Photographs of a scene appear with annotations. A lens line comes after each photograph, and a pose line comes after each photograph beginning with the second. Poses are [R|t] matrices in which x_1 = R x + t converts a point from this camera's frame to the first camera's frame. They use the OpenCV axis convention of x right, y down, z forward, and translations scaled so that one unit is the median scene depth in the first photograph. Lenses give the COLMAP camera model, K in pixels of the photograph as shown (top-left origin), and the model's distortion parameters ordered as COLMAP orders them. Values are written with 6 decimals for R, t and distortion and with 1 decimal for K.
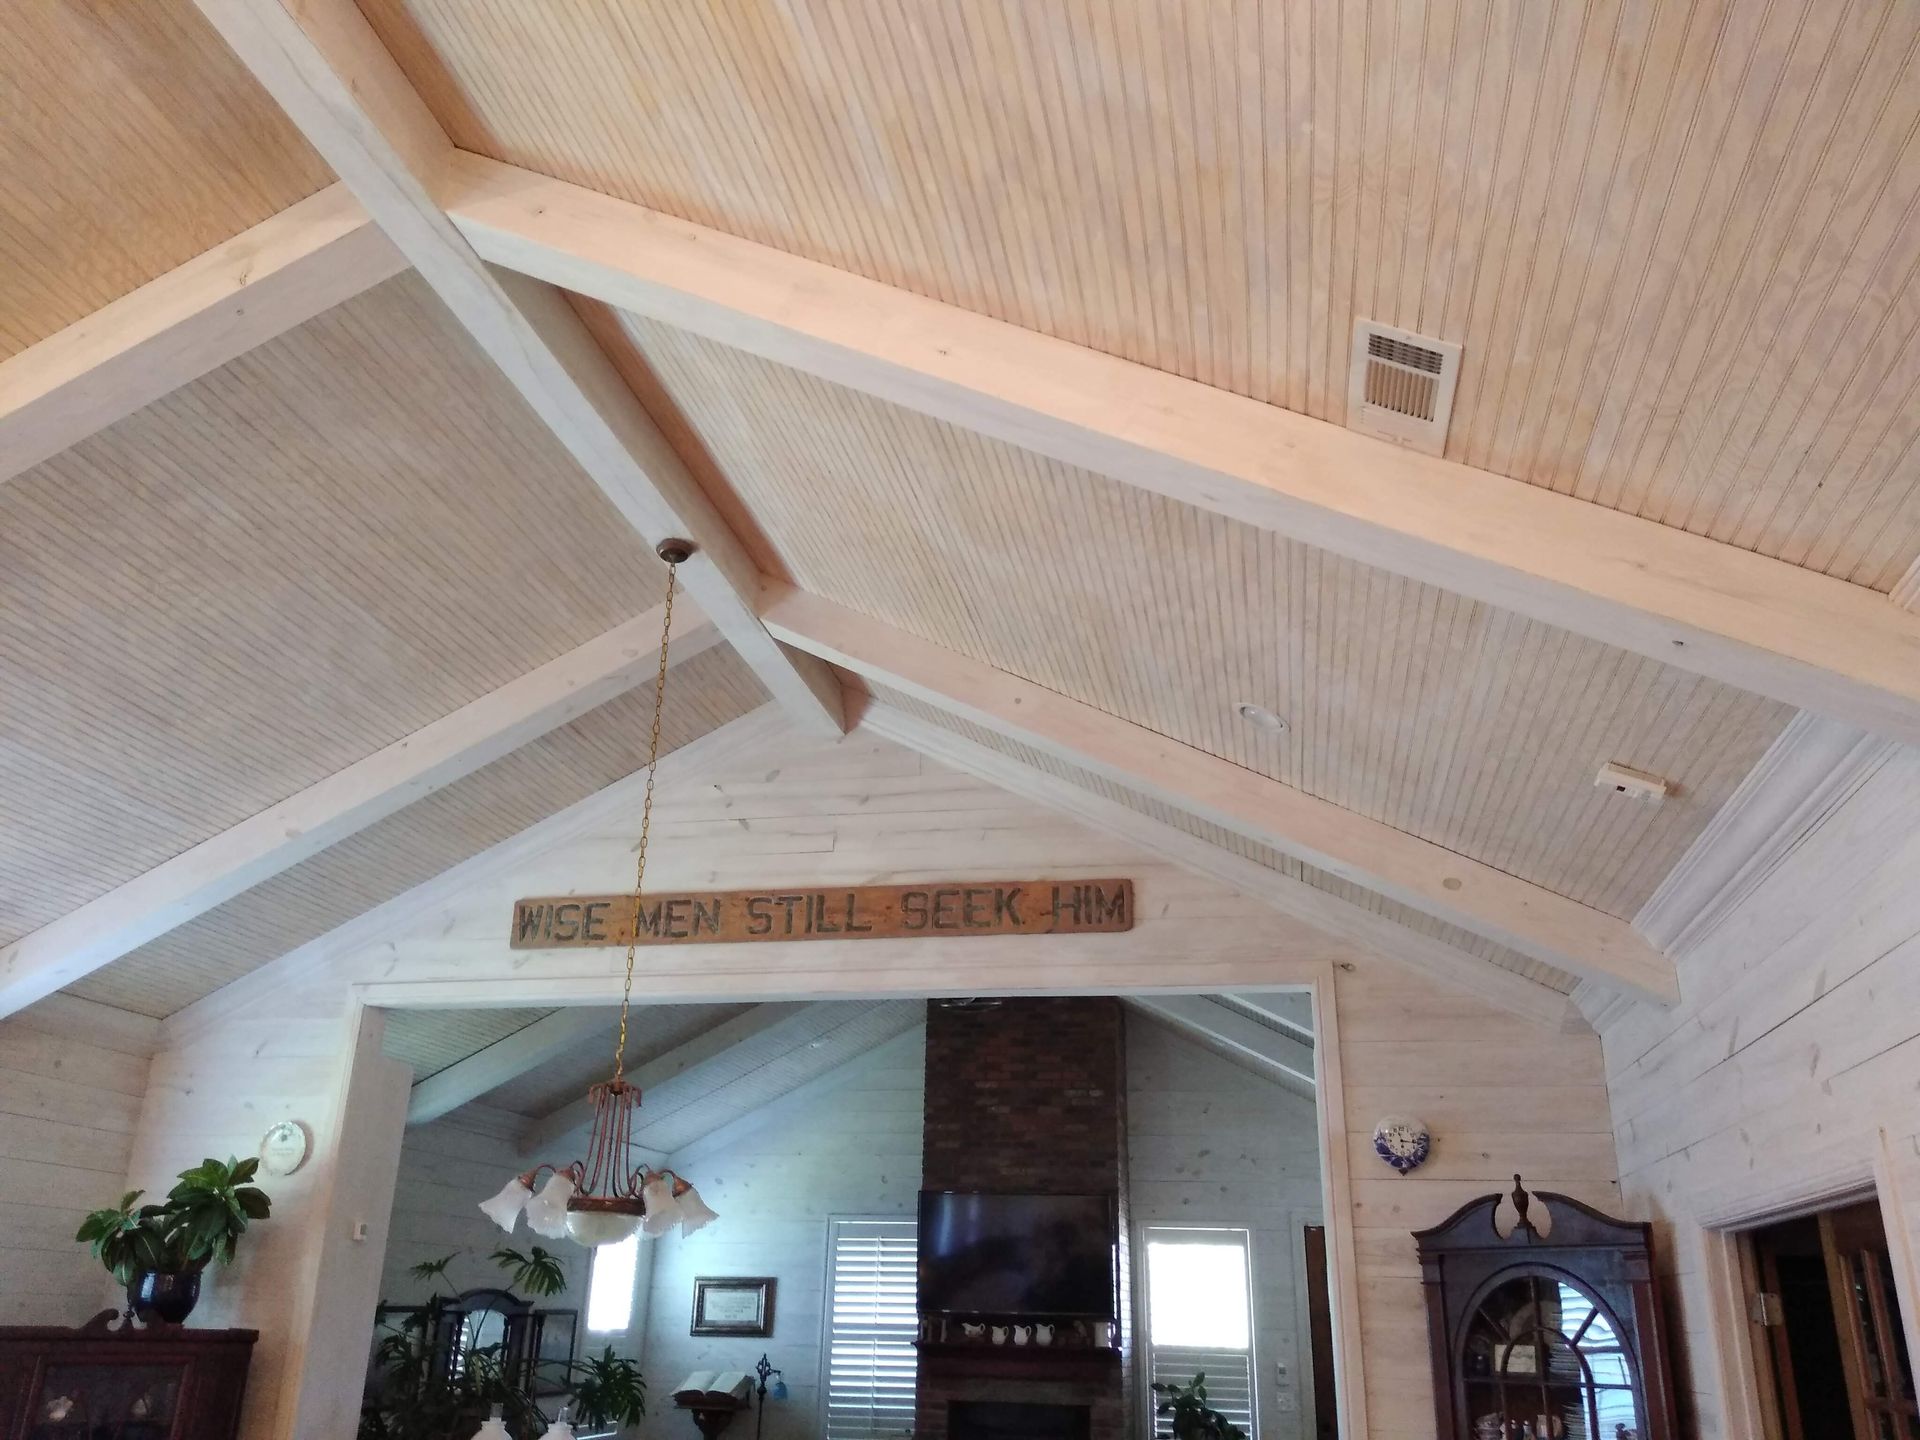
lens RADIAL K [[1511.8, 0, 950.4], [0, 1511.8, 714.0], [0, 0, 1]] dist [0.035021, -0.056879]
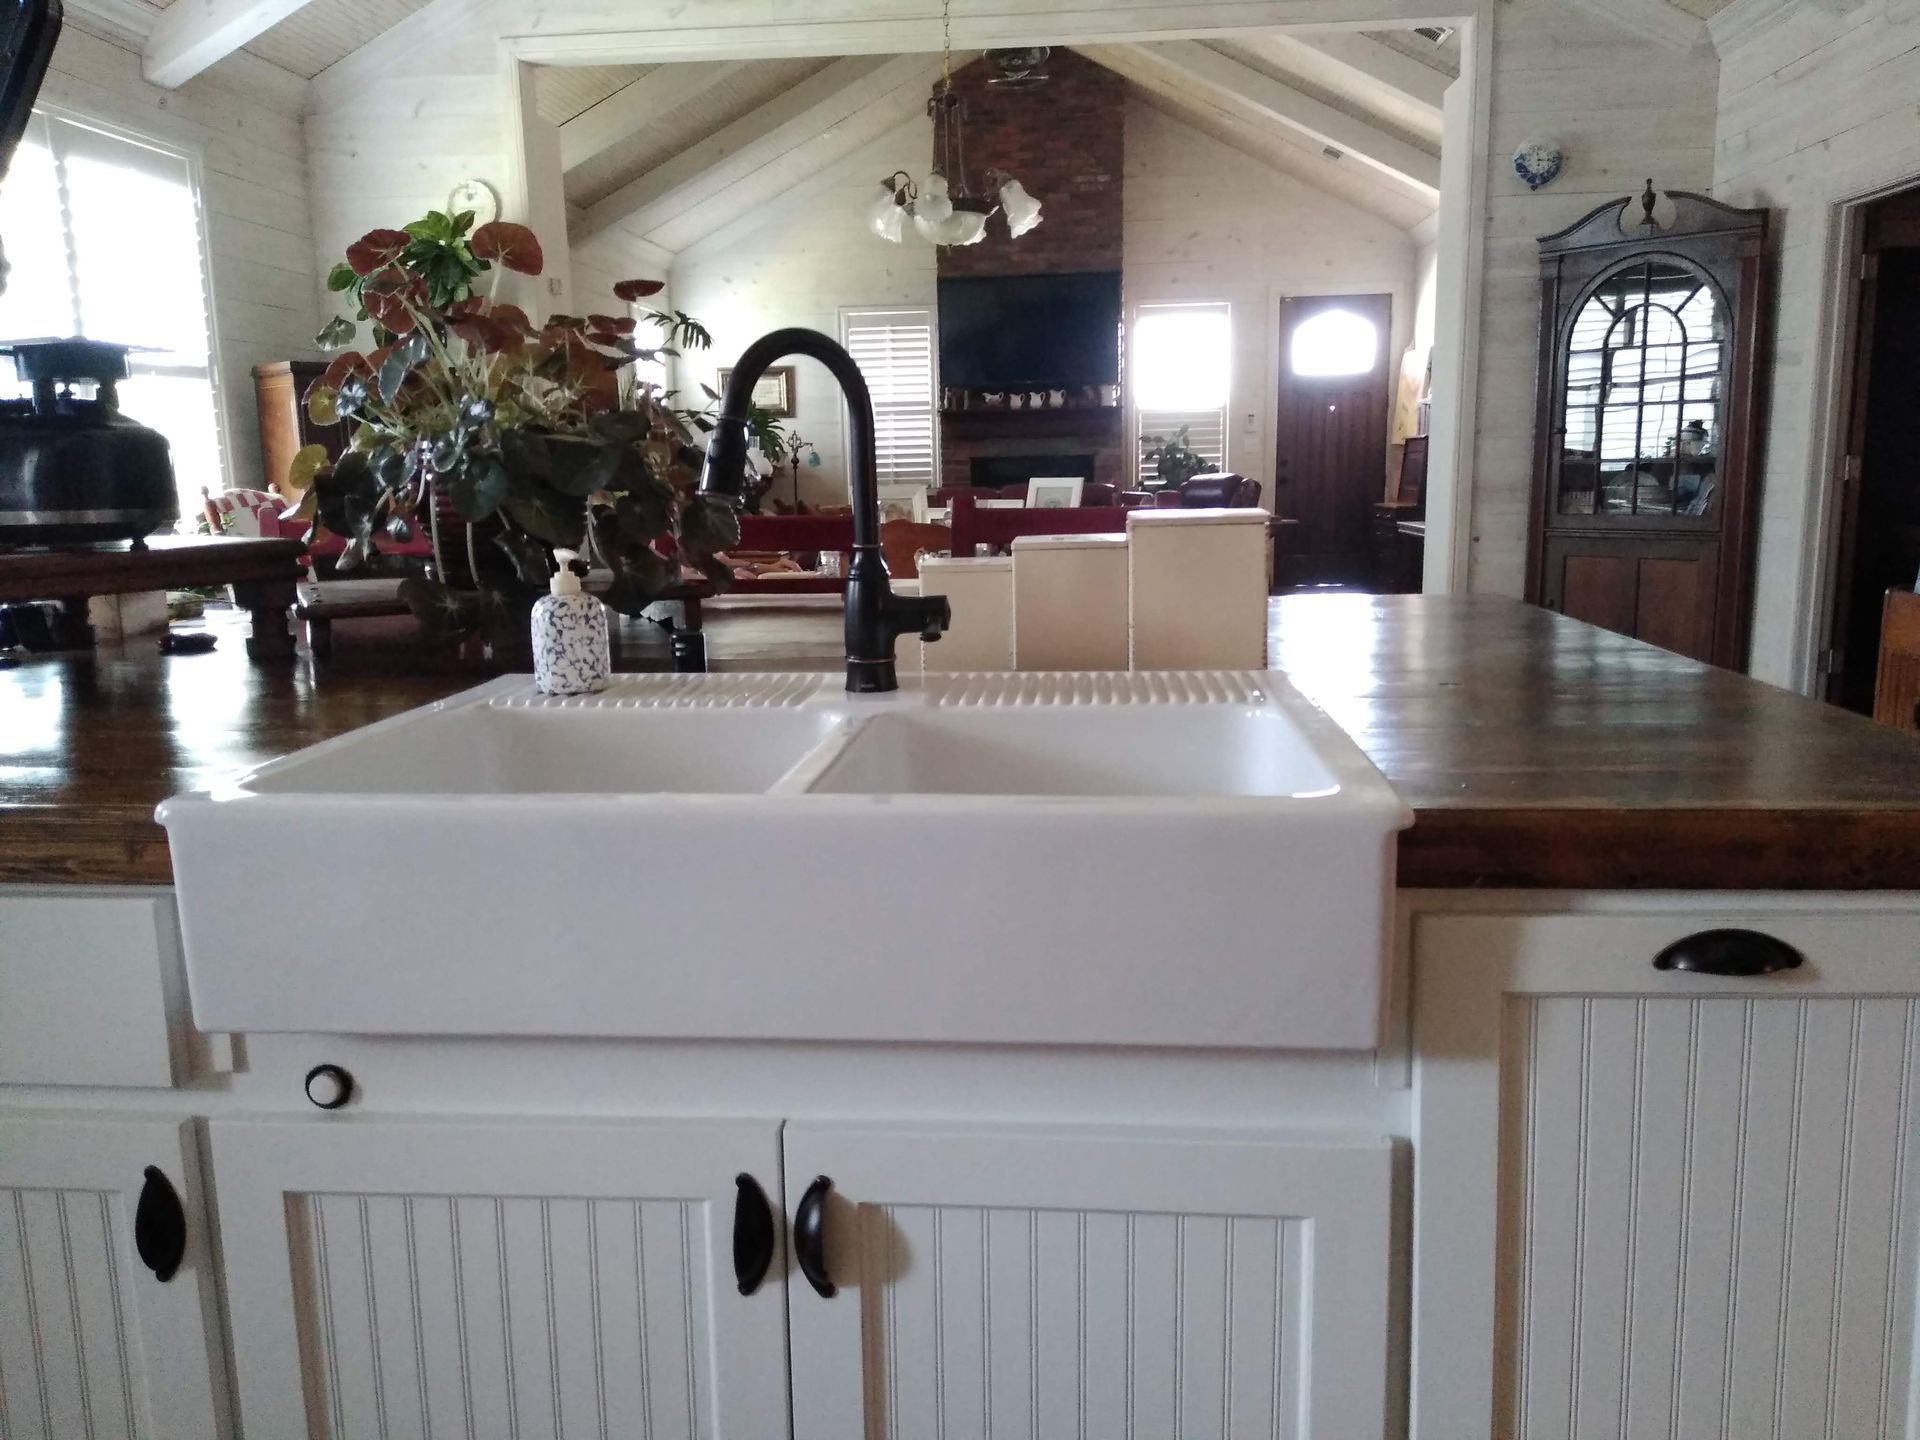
lens RADIAL K [[1511.8, 0, 957.0], [0, 1511.8, 720.6], [0, 0, 1]] dist [0.035021, -0.056879]
pose [[0.989096, -0.069021, 0.130095, -0.260199], [-0.008565, 0.854919, 0.518690, 0.043395], [-0.147021, -0.514149, 0.845006, -0.099083]]
